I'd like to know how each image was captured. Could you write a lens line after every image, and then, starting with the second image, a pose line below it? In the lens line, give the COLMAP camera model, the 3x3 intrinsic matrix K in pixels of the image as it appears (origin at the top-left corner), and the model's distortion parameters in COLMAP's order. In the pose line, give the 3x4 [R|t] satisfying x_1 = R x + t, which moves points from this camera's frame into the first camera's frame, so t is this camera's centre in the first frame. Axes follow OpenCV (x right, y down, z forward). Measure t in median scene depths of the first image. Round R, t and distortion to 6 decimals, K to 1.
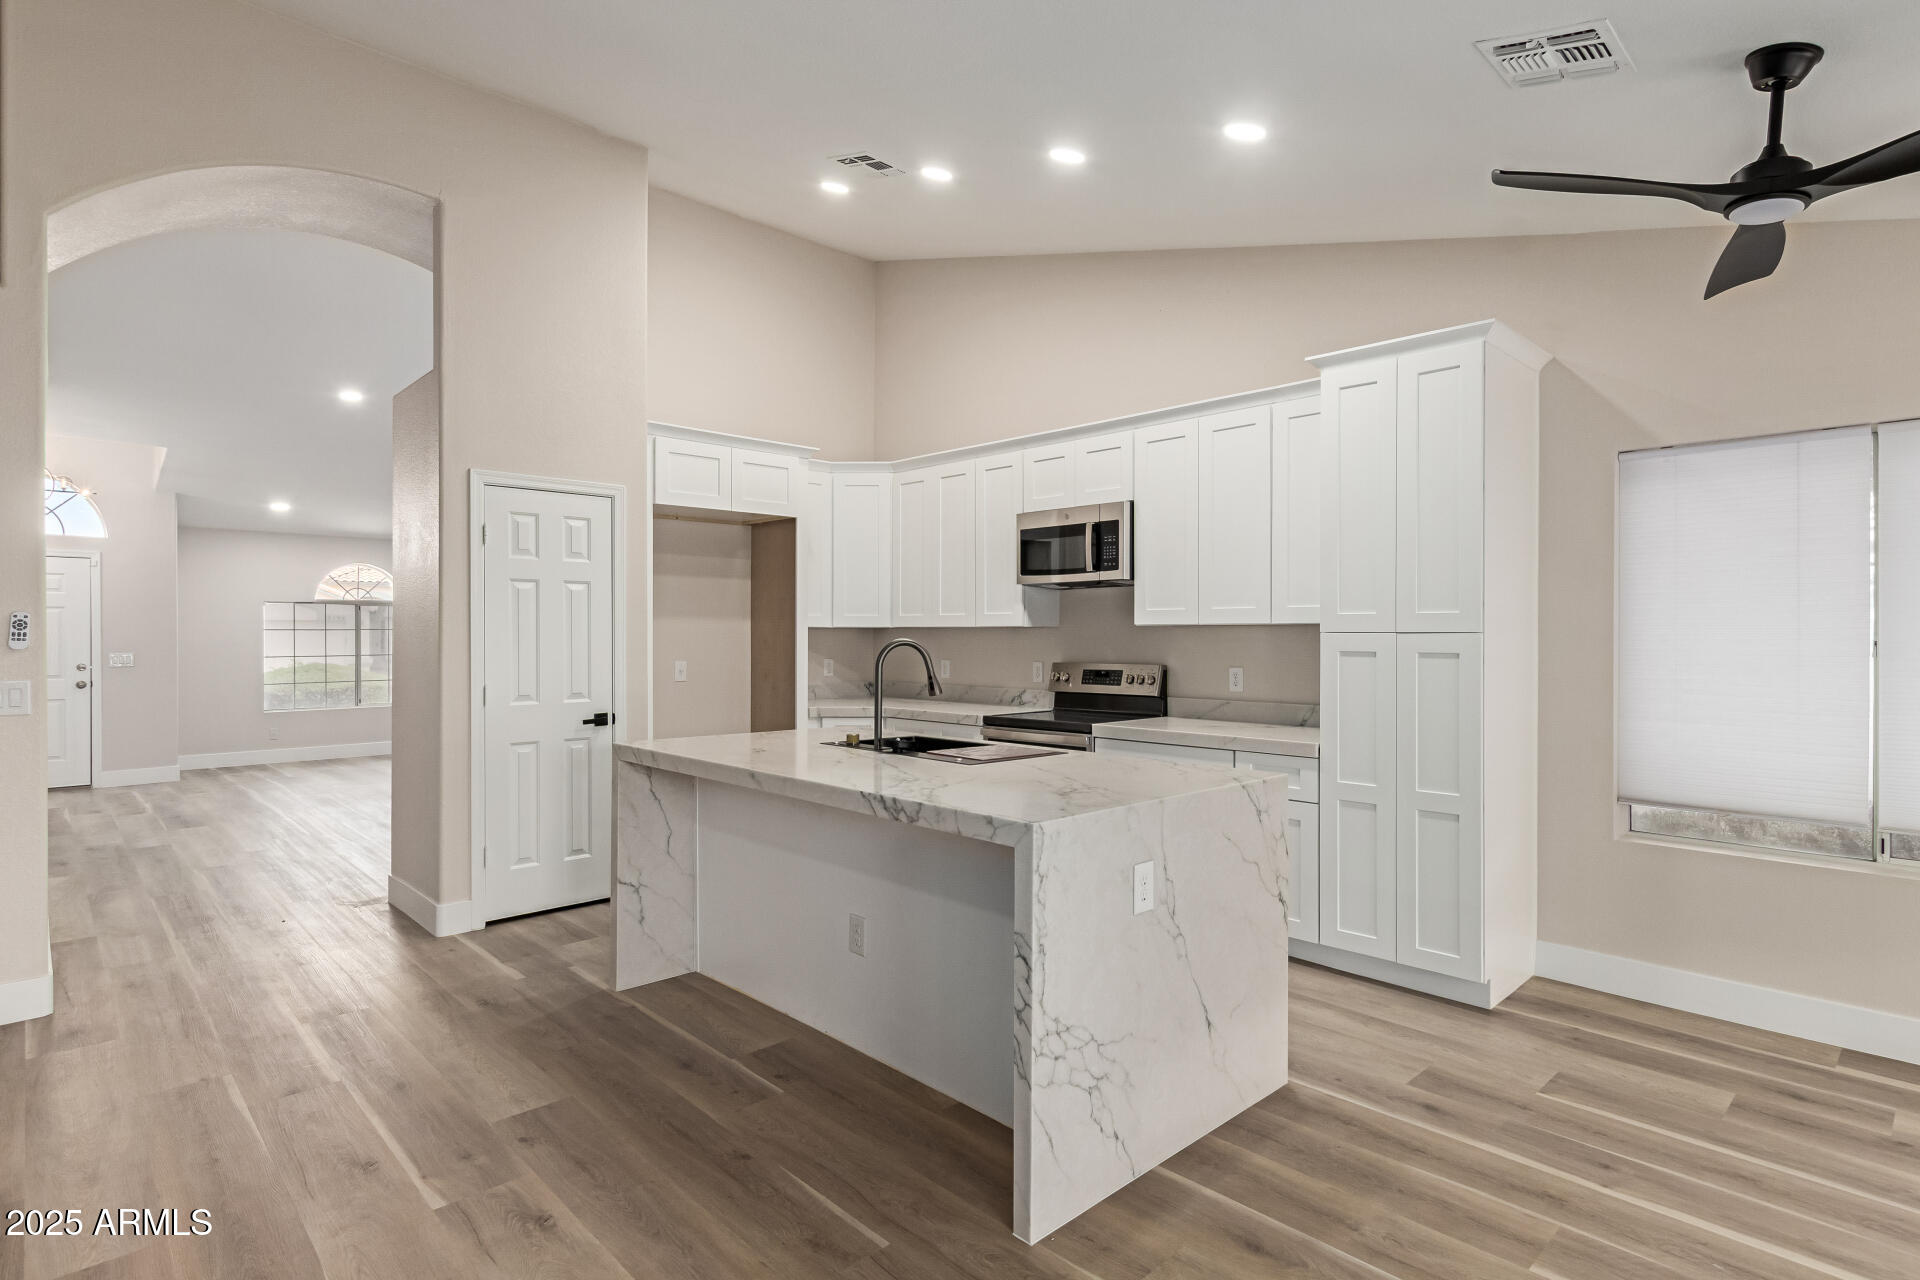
lens RADIAL K [[974.1, 0, 967.3], [0, 974.1, 634.4], [0, 0, 1]] dist [0.008716, -0.002550]
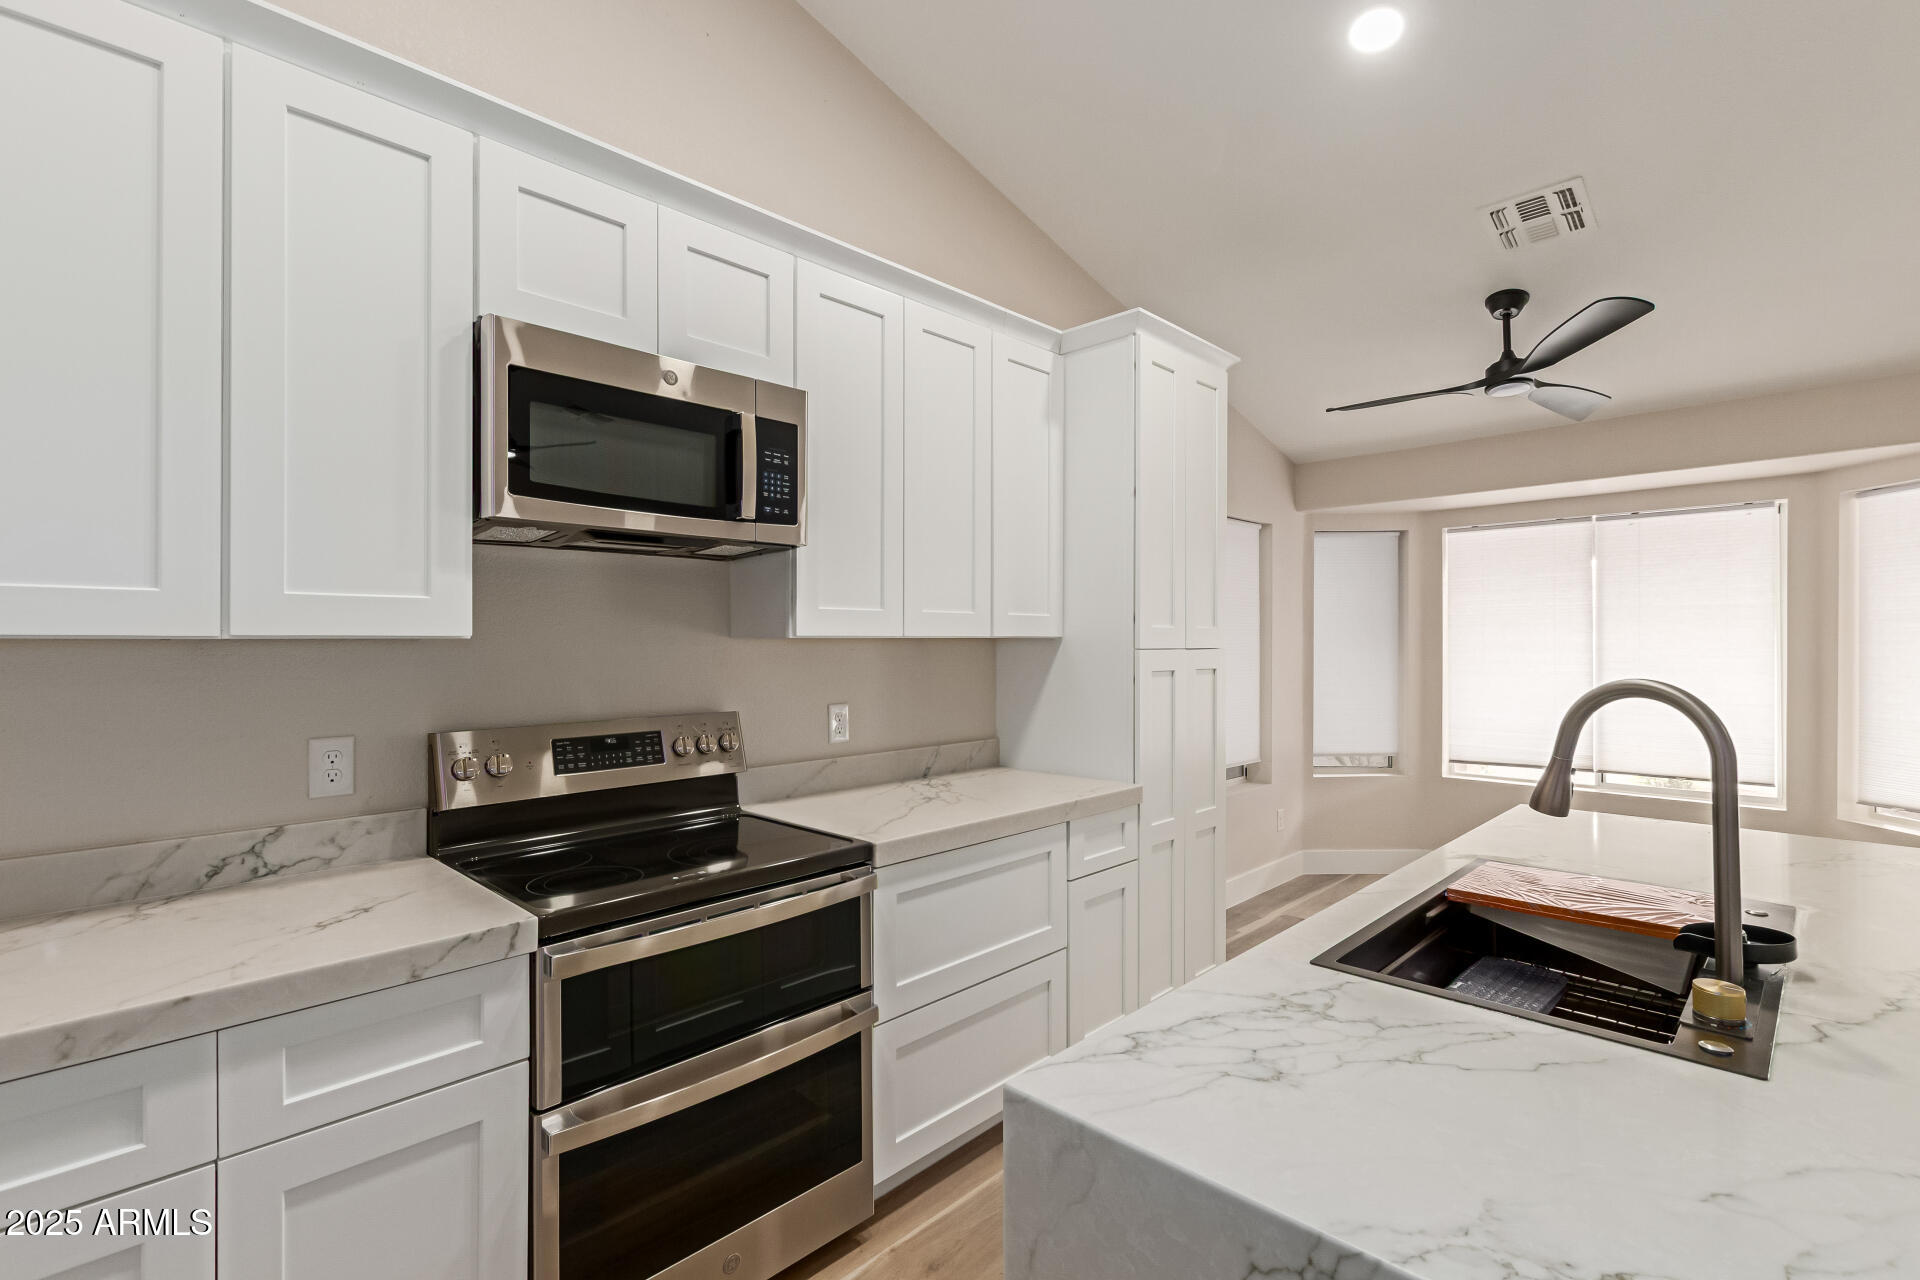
lens RADIAL K [[878.5, 0, 952.4], [0, 878.5, 630.8], [0, 0, 1]] dist [0.010068, -0.002839]
pose [[-0.029689, 0.008753, 0.999521, -0.395040], [-0.000192, 0.999962, -0.008762, -0.011588], [-0.999559, -0.000452, -0.029686, 1.249579]]
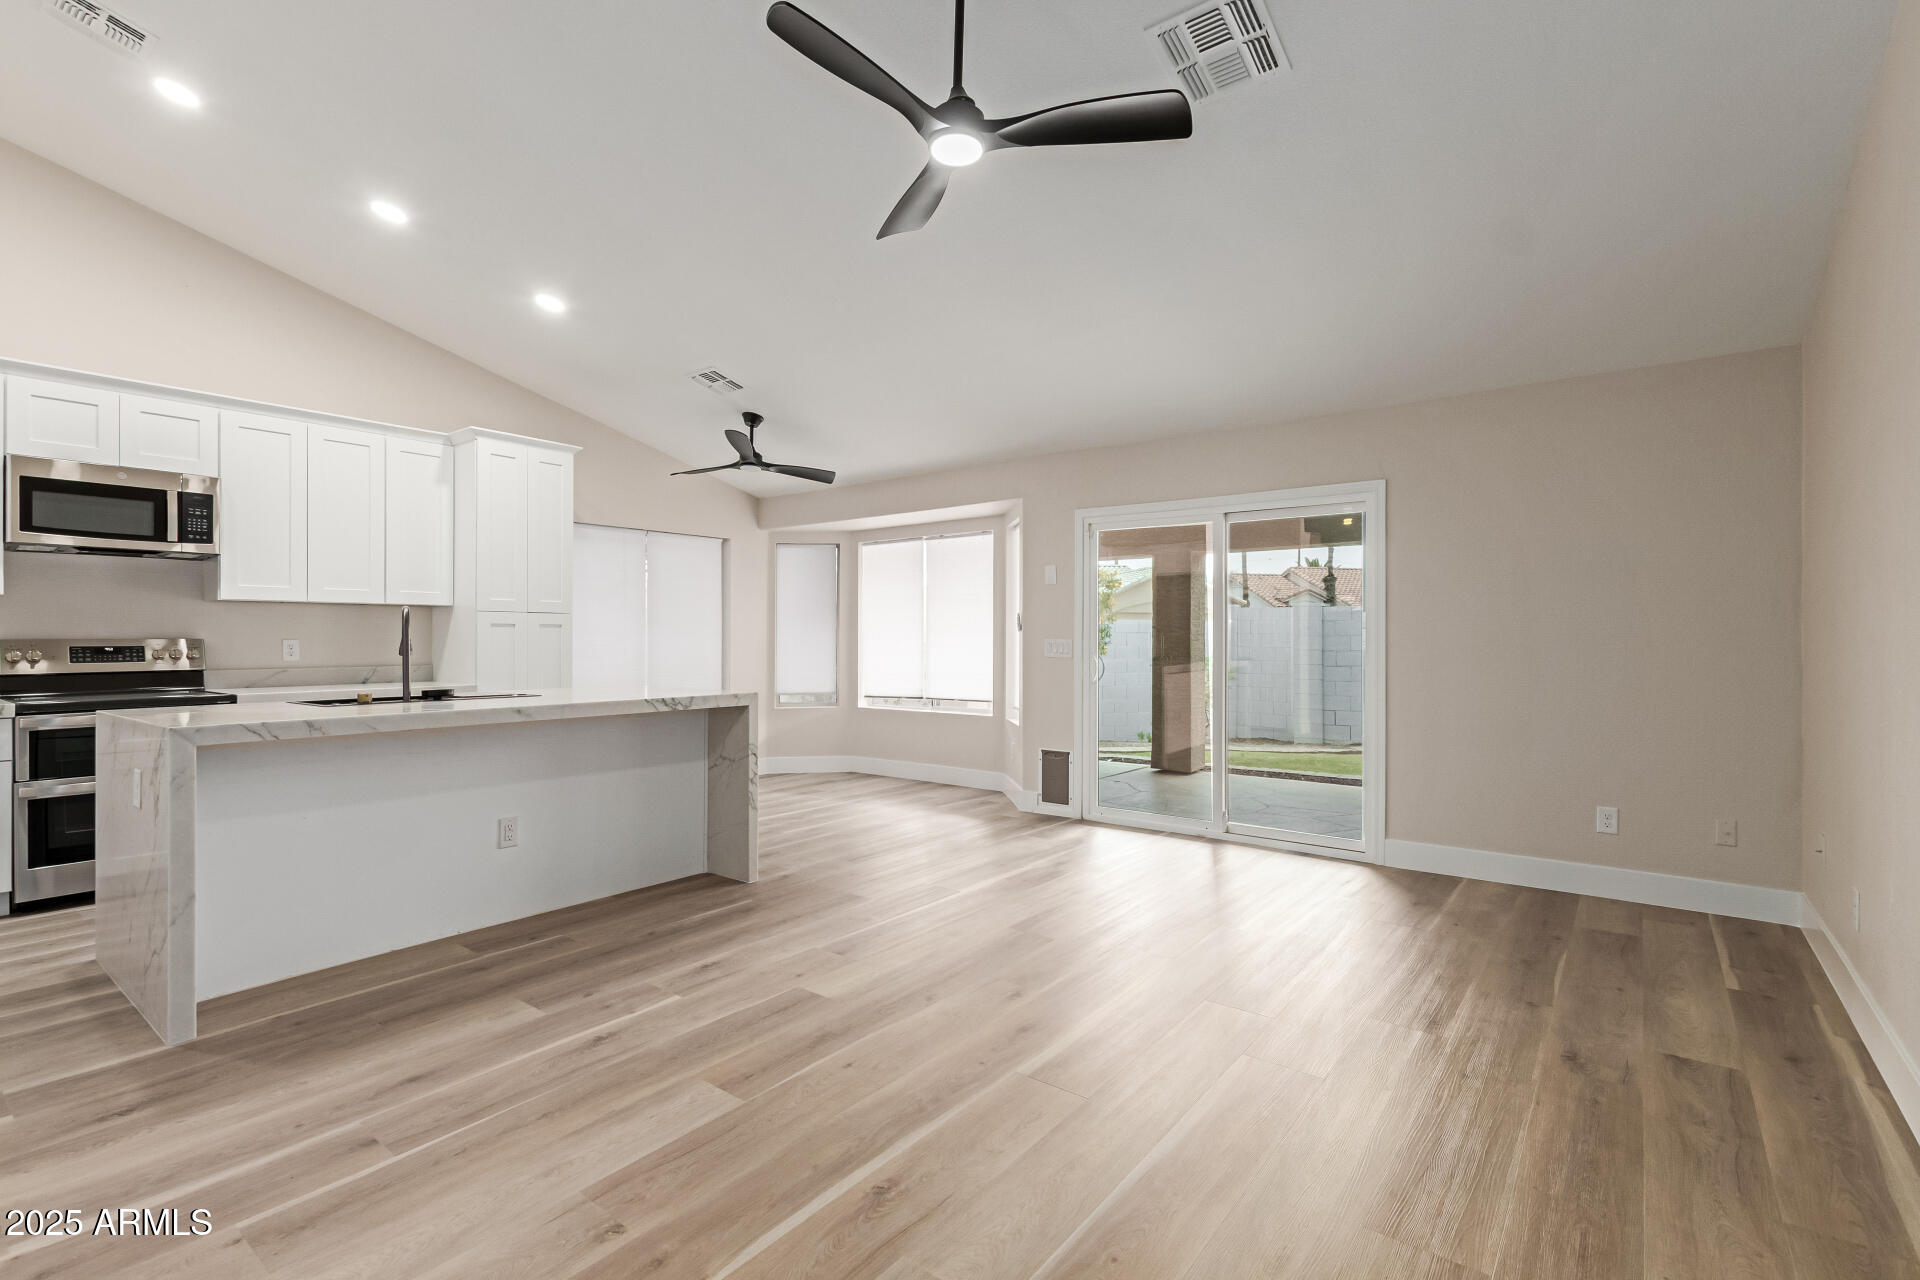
lens RADIAL K [[878.5, 0, 960.2], [0, 878.5, 628.3], [0, 0, 1]] dist [0.010068, -0.002839]
pose [[-0.149988, 0.007671, 0.988658, -1.165984], [-0.001196, 0.999968, -0.007940, 0.037289], [-0.988687, -0.002374, -0.149974, 0.492191]]
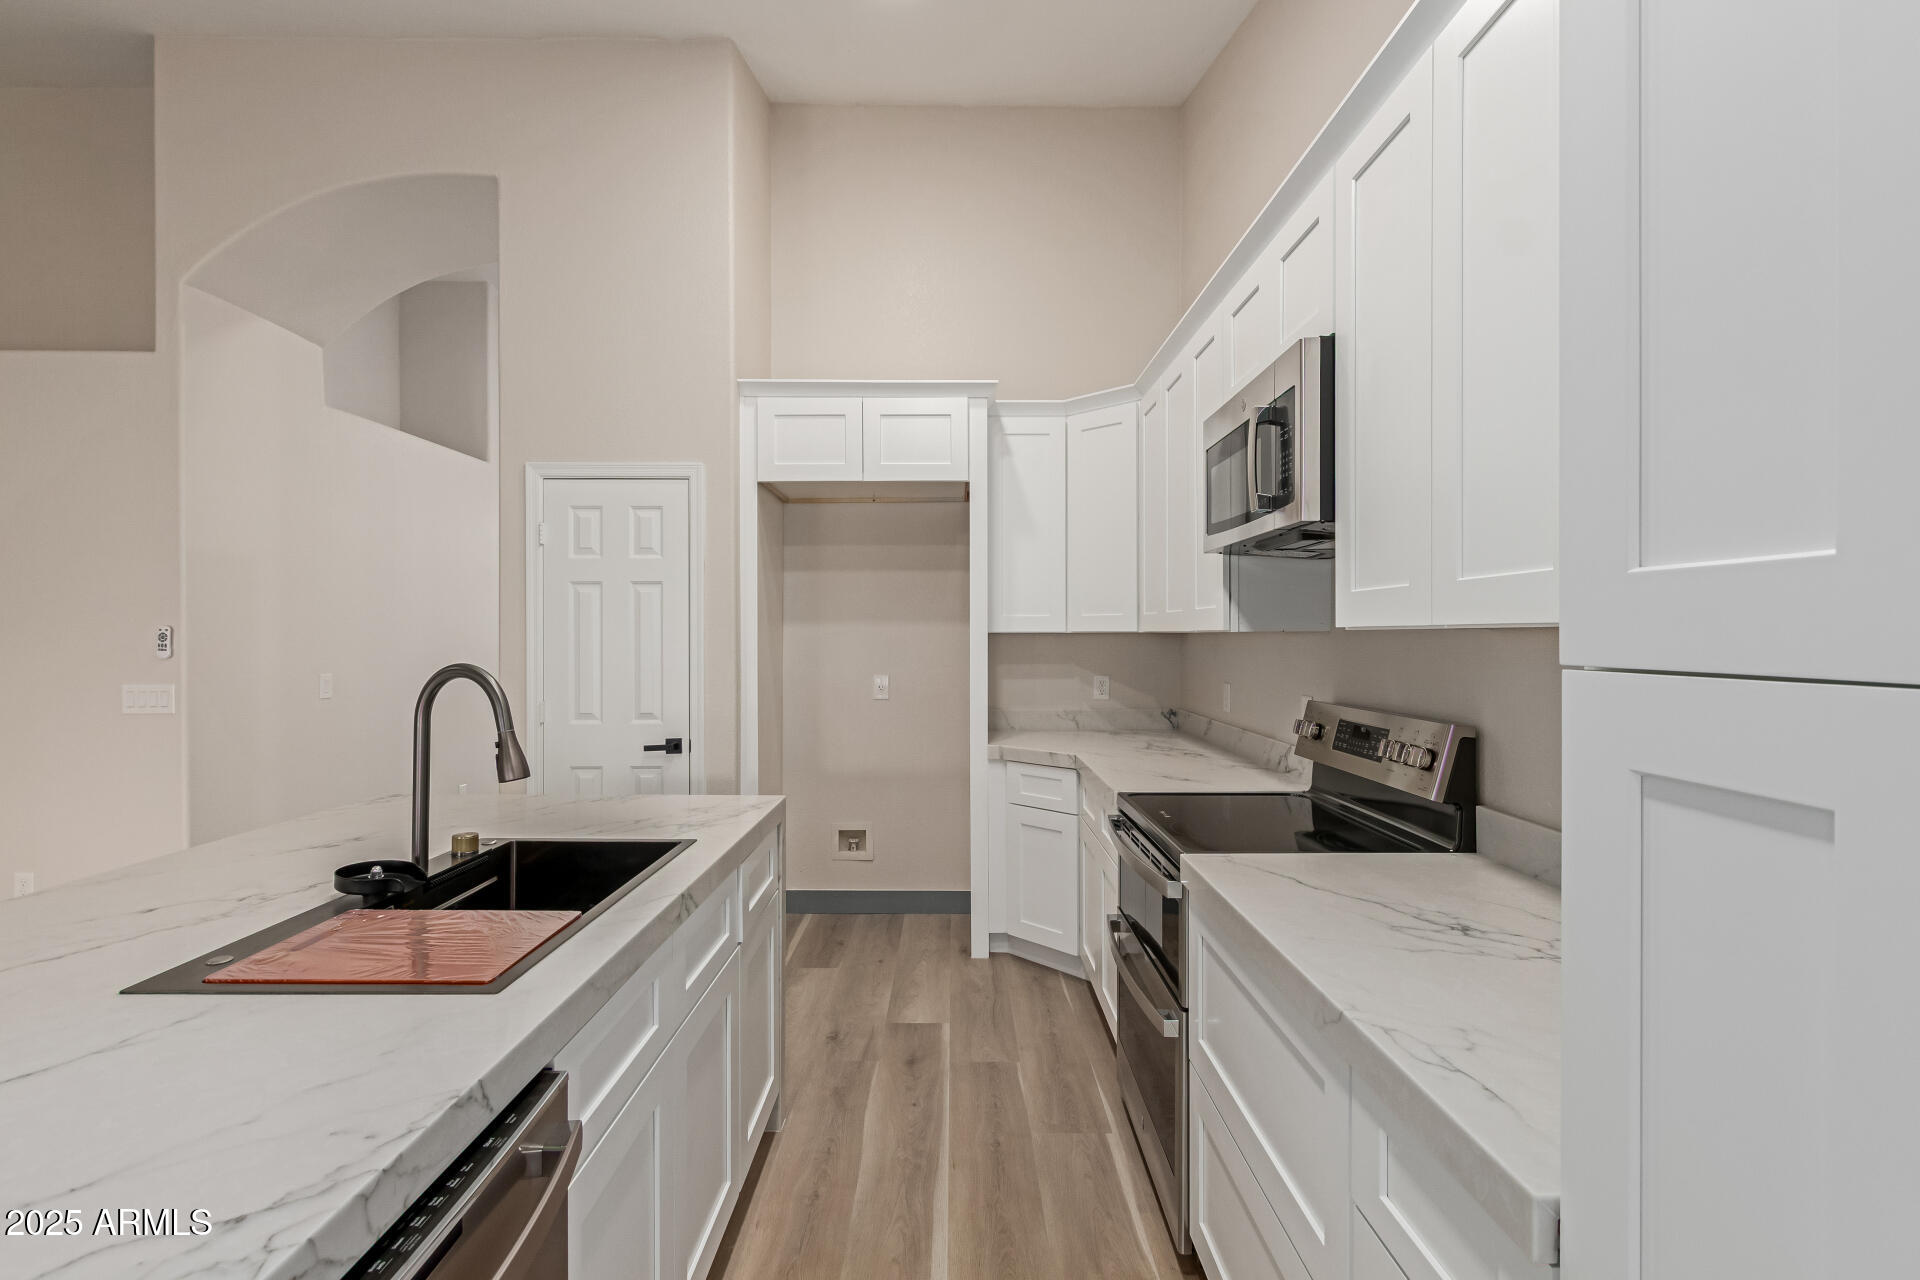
lens RADIAL K [[878.5, 0, 960.0], [0, 878.5, 642.1], [0, 0, 1]] dist [0.010068, -0.002839]
pose [[0.726938, 0.004354, -0.686689, 0.422244], [0.001927, 0.999963, 0.008380, -0.009980], [0.686701, -0.007414, 0.726903, 0.821005]]
